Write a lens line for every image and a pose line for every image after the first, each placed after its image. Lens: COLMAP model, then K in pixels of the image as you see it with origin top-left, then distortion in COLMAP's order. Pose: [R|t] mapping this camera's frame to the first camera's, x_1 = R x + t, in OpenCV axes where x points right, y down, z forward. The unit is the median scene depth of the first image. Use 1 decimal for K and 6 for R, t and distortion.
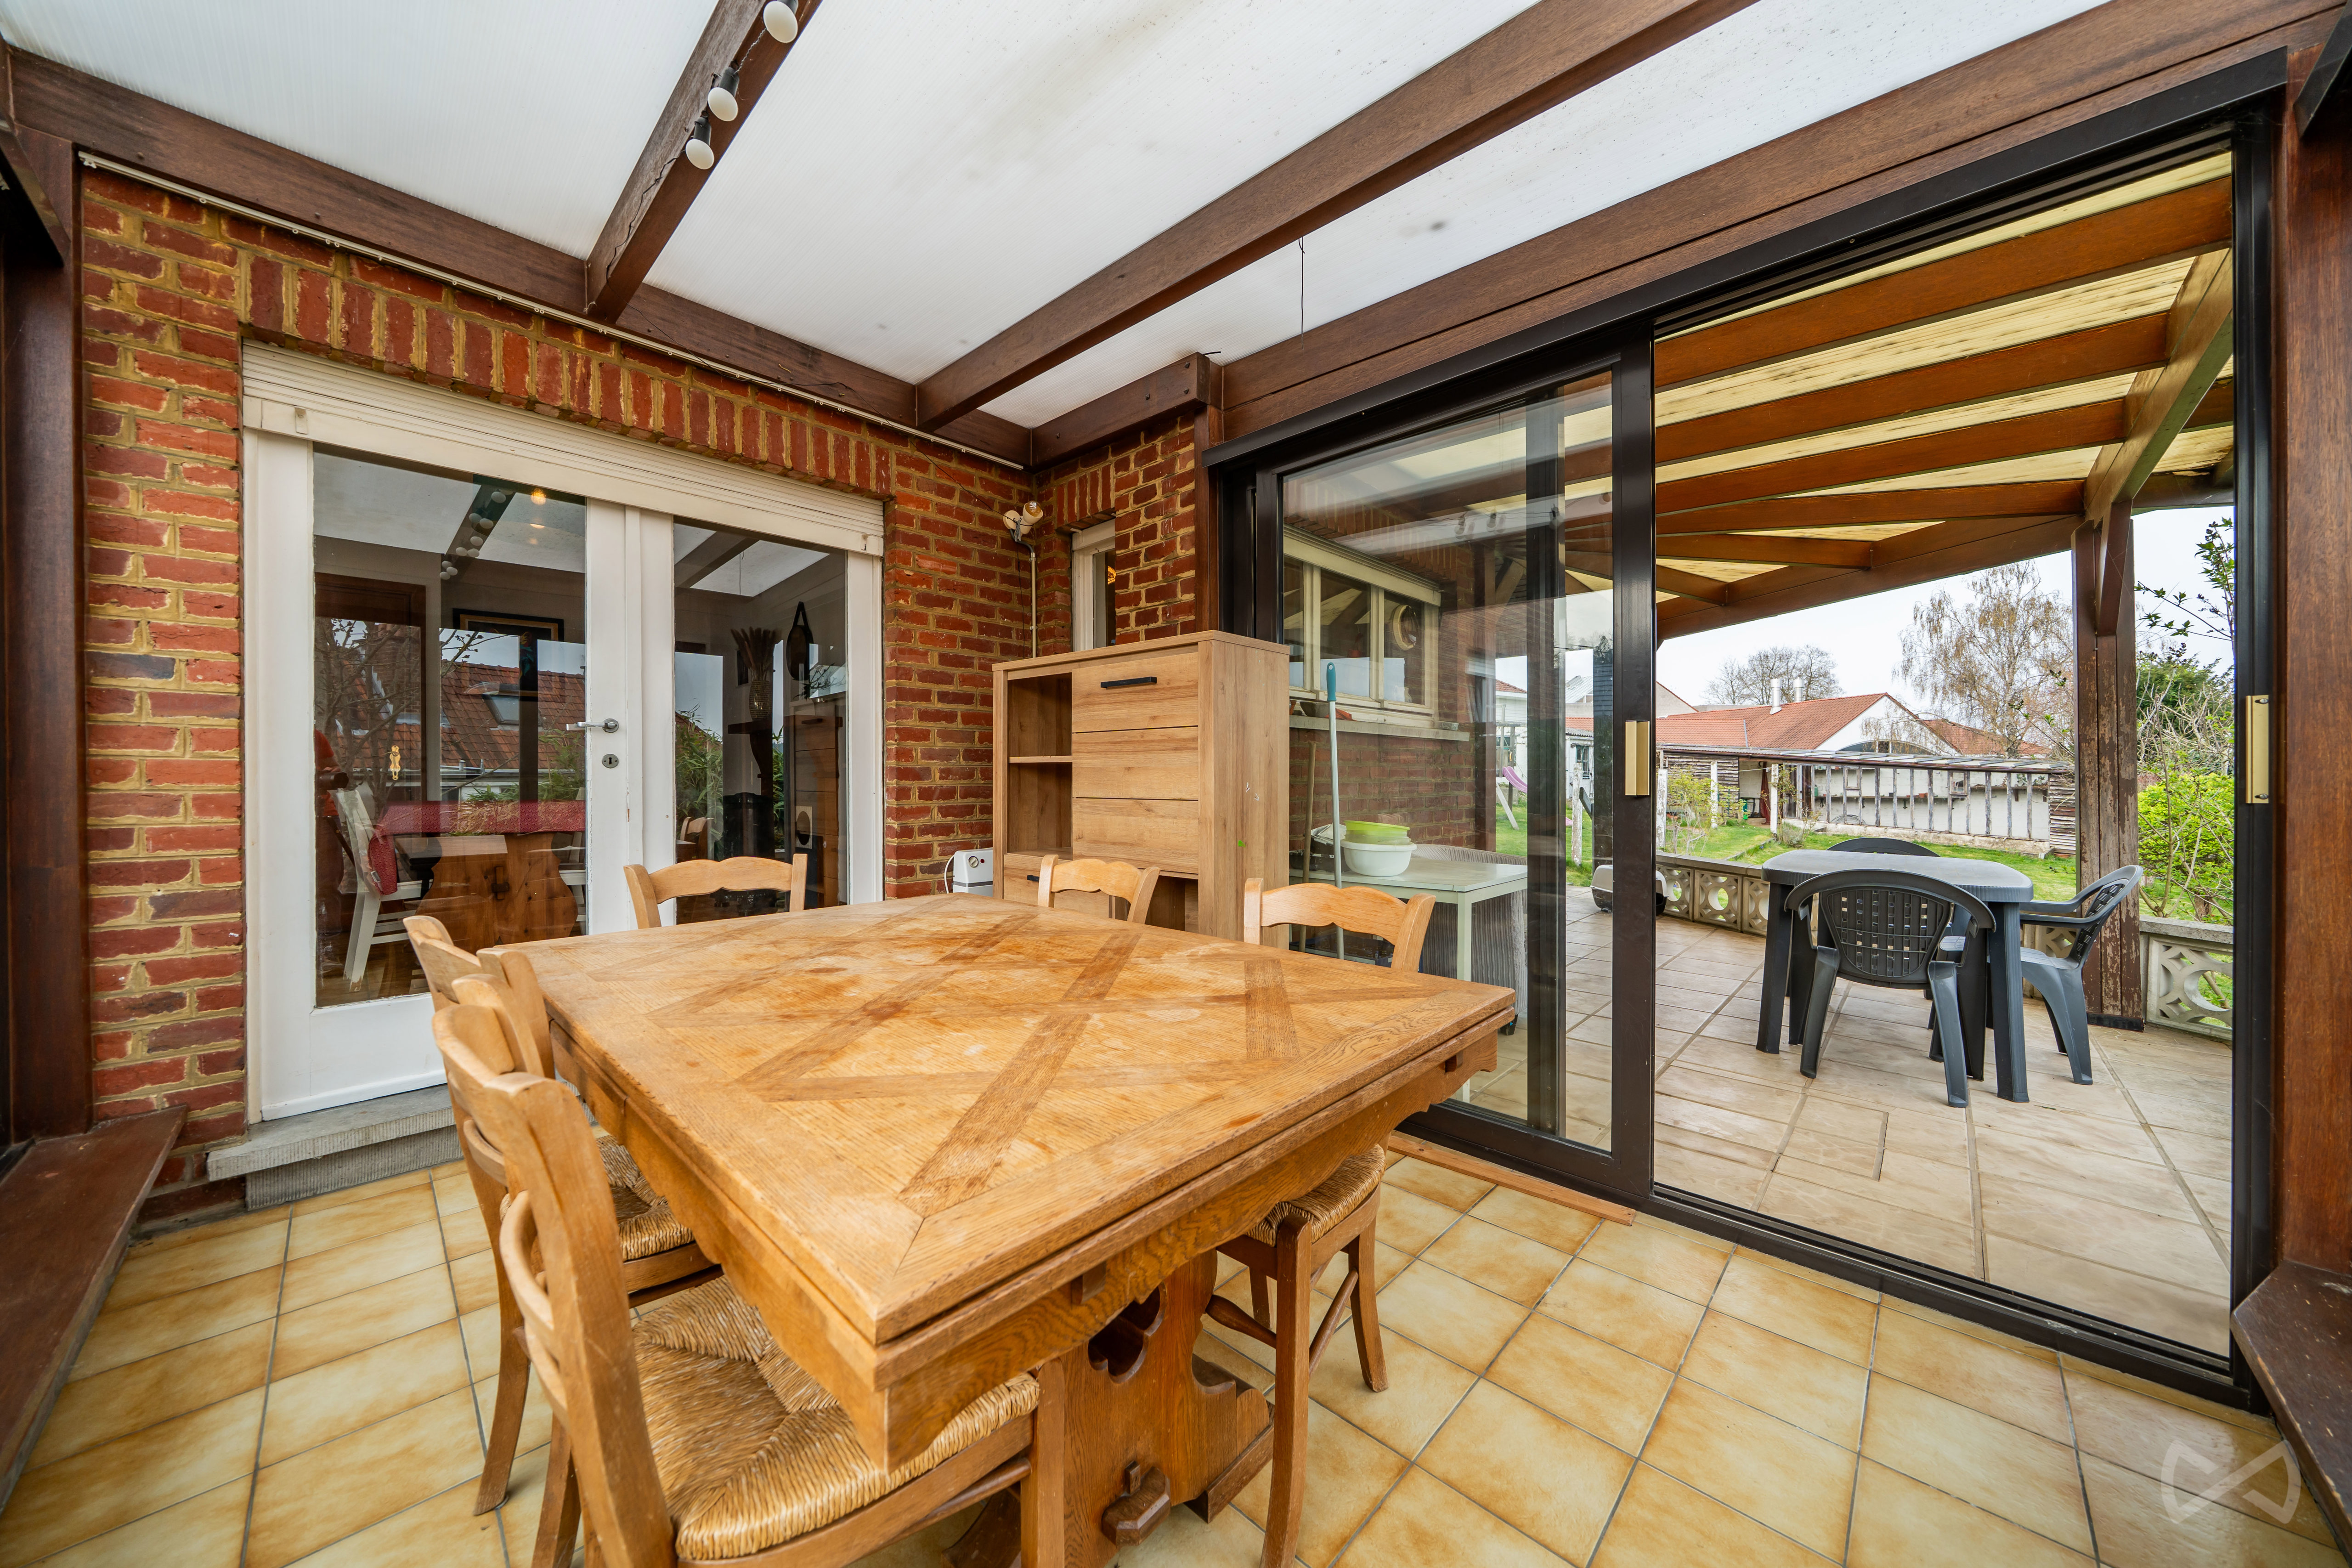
lens RADIAL K [[802.5, 0, 1179.5], [0, 802.5, 779.7], [0, 0, 1]] dist [-0.002193, -0.000046]
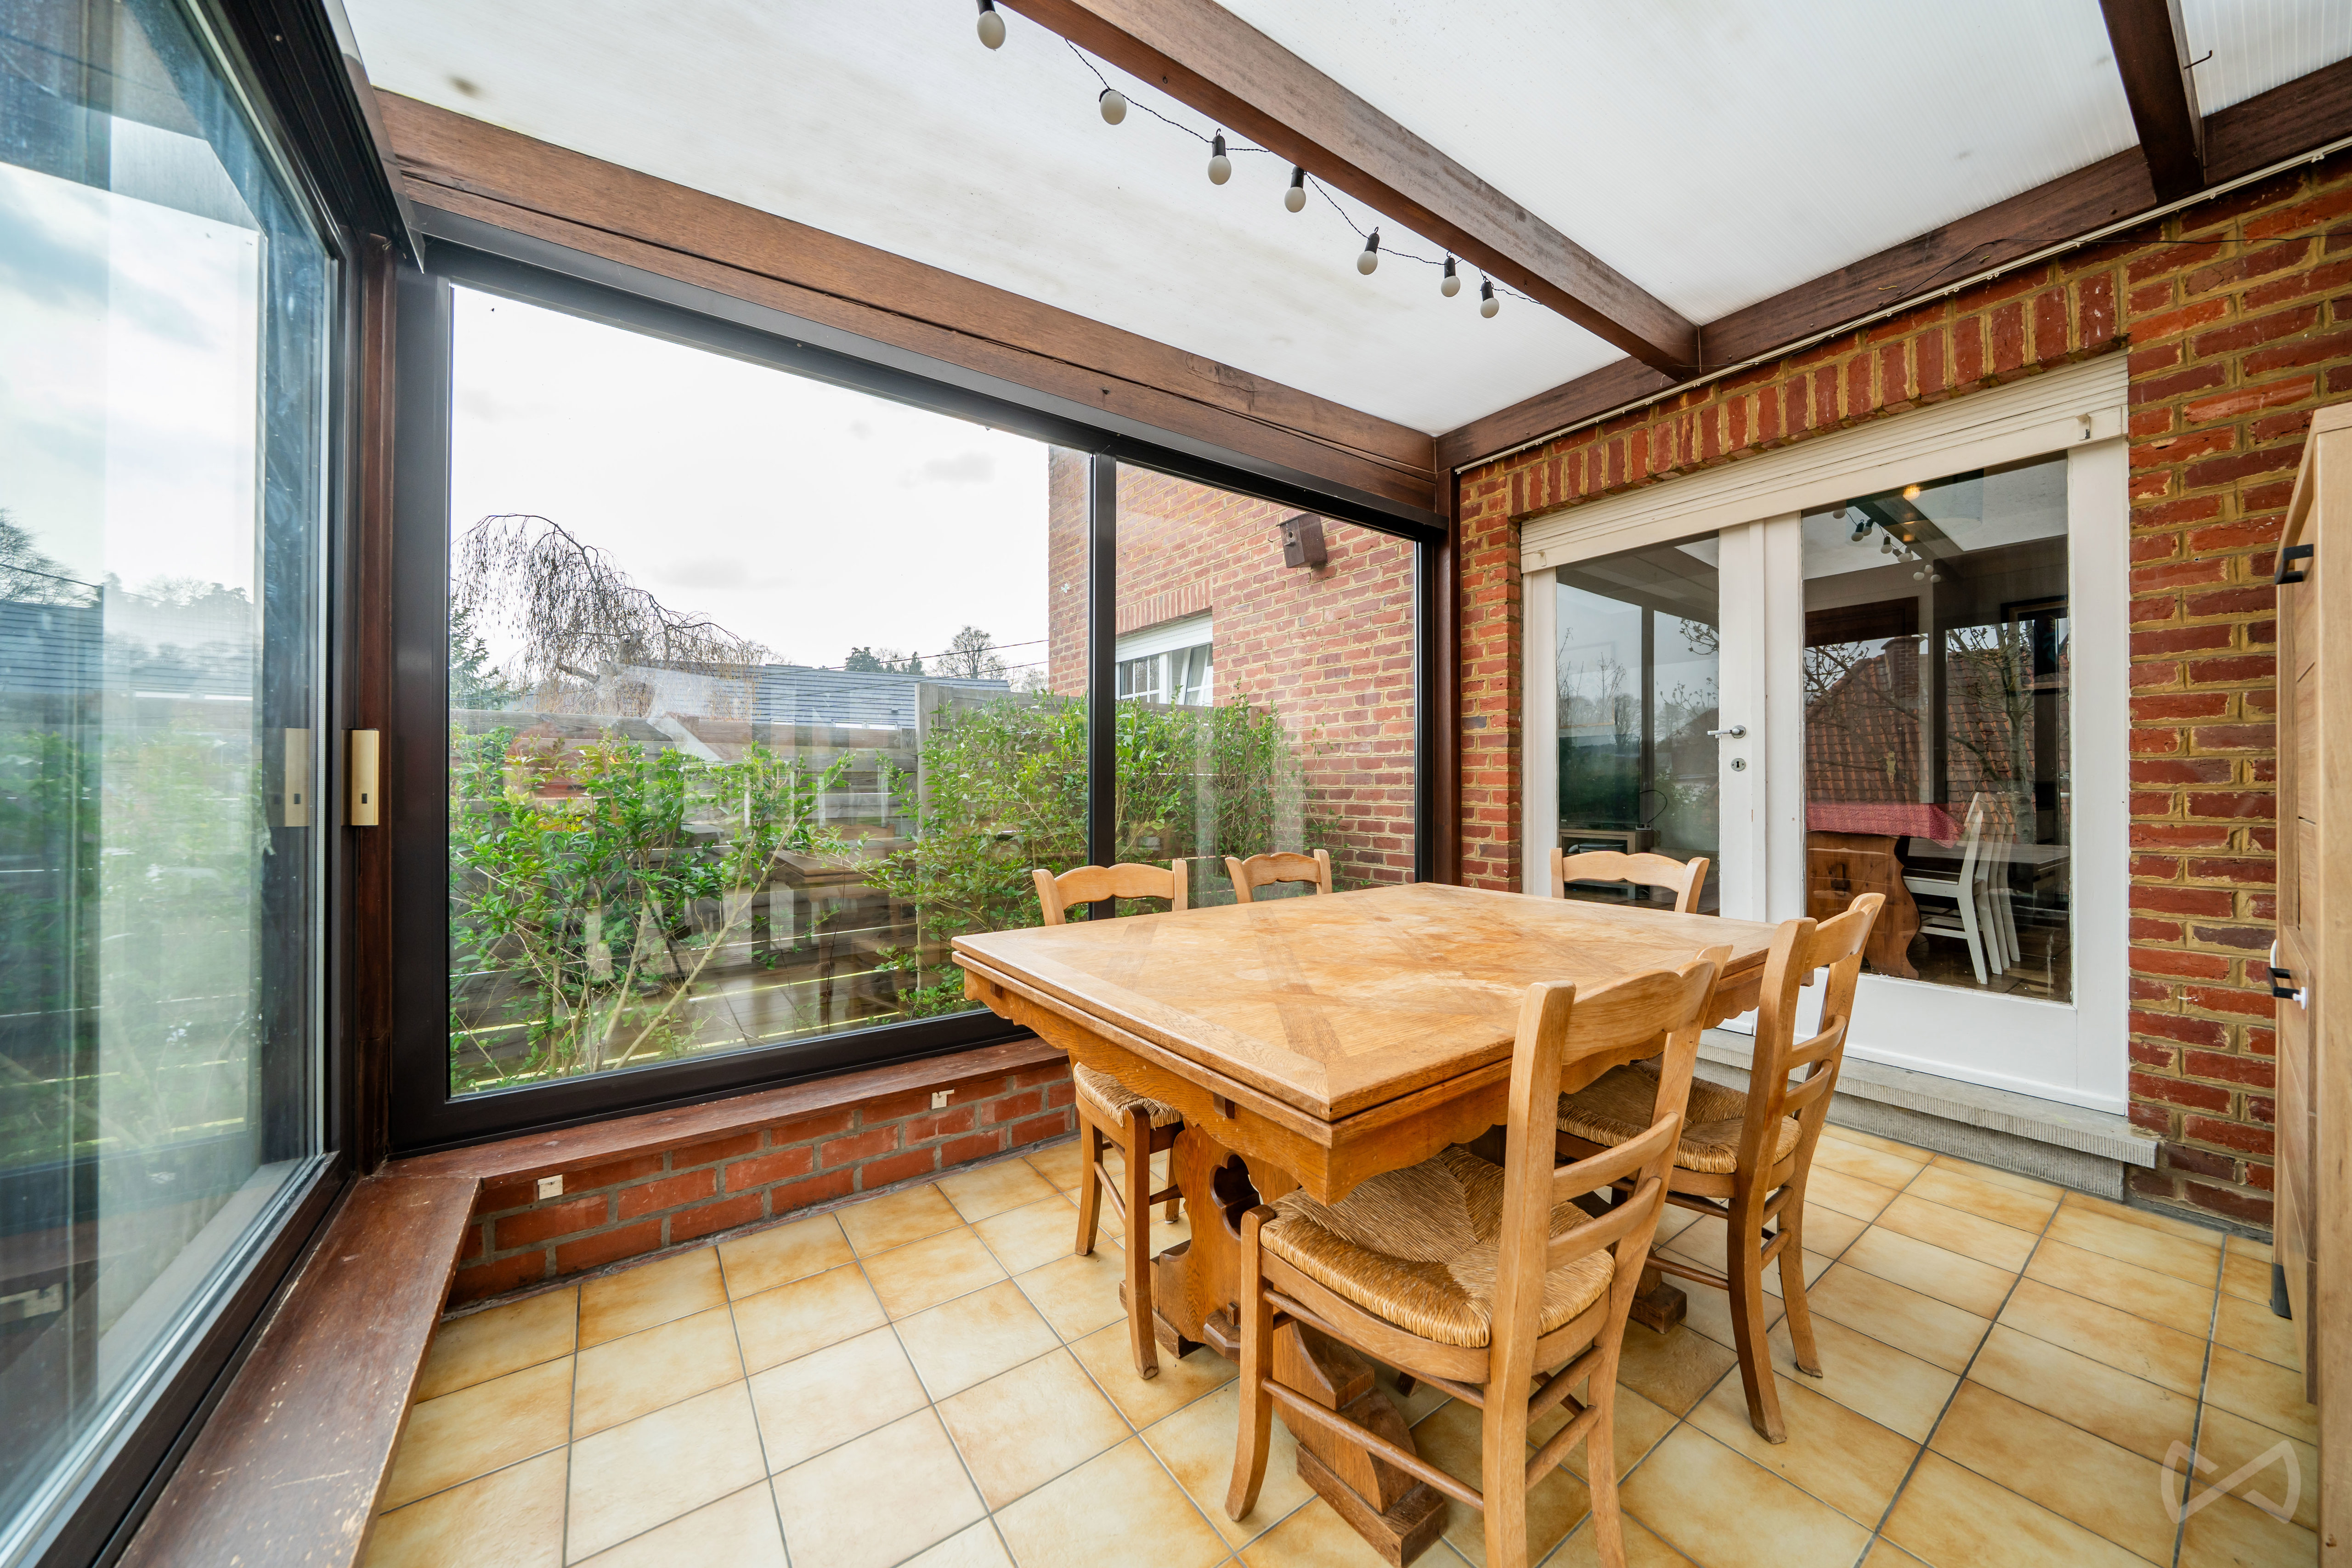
lens RADIAL K [[802.5, 0, 1174.3], [0, 802.5, 781.1], [0, 0, 1]] dist [-0.002193, -0.000046]
pose [[-0.185211, -0.003162, -0.982694, 0.534847], [0.000017, 0.999995, -0.003221, 0.002760], [0.982699, -0.000613, -0.185210, 0.494683]]
